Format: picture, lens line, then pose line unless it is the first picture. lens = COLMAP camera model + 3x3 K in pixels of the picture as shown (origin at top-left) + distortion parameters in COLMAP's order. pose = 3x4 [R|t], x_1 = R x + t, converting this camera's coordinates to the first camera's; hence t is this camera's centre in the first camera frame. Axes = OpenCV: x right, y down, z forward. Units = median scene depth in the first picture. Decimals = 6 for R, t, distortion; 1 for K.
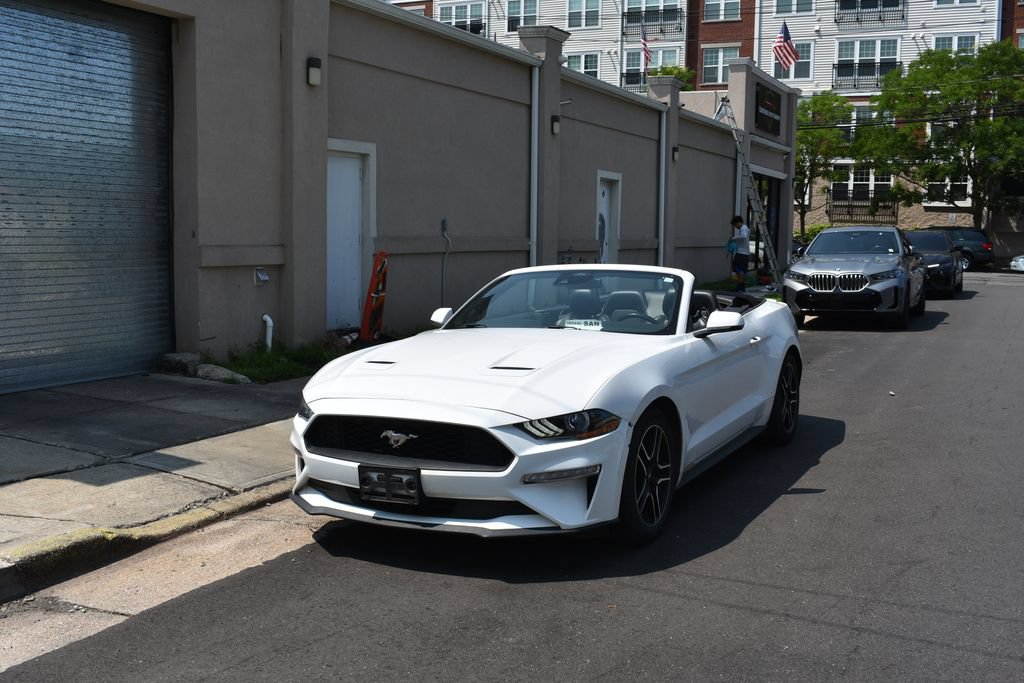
lens RADIAL K [[1026.8, 0, 512.0], [0, 1026.8, 341.5], [0, 0, 1]] dist [-0.077126, 0.018471]
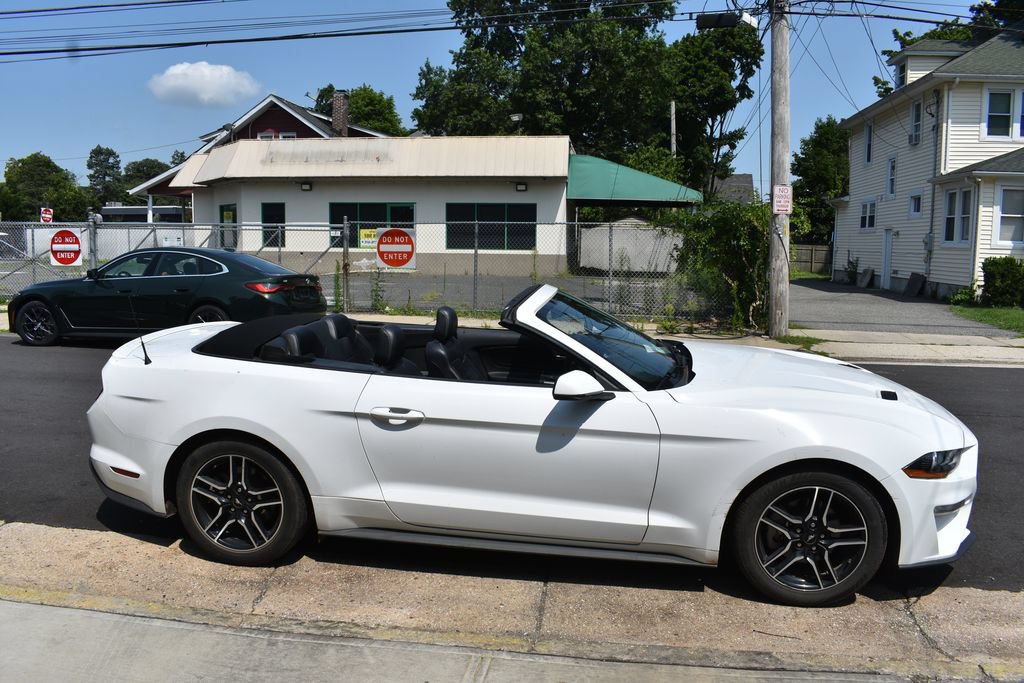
lens RADIAL K [[791.4, 0, 514.8], [0, 791.4, 340.7], [0, 0, 1]] dist [-0.091383, 0.007659]
pose [[-0.332503, -0.138677, 0.932851, -0.339684], [0.081201, 0.981247, 0.174815, -0.093198], [-0.939600, 0.133875, -0.315007, 0.763358]]
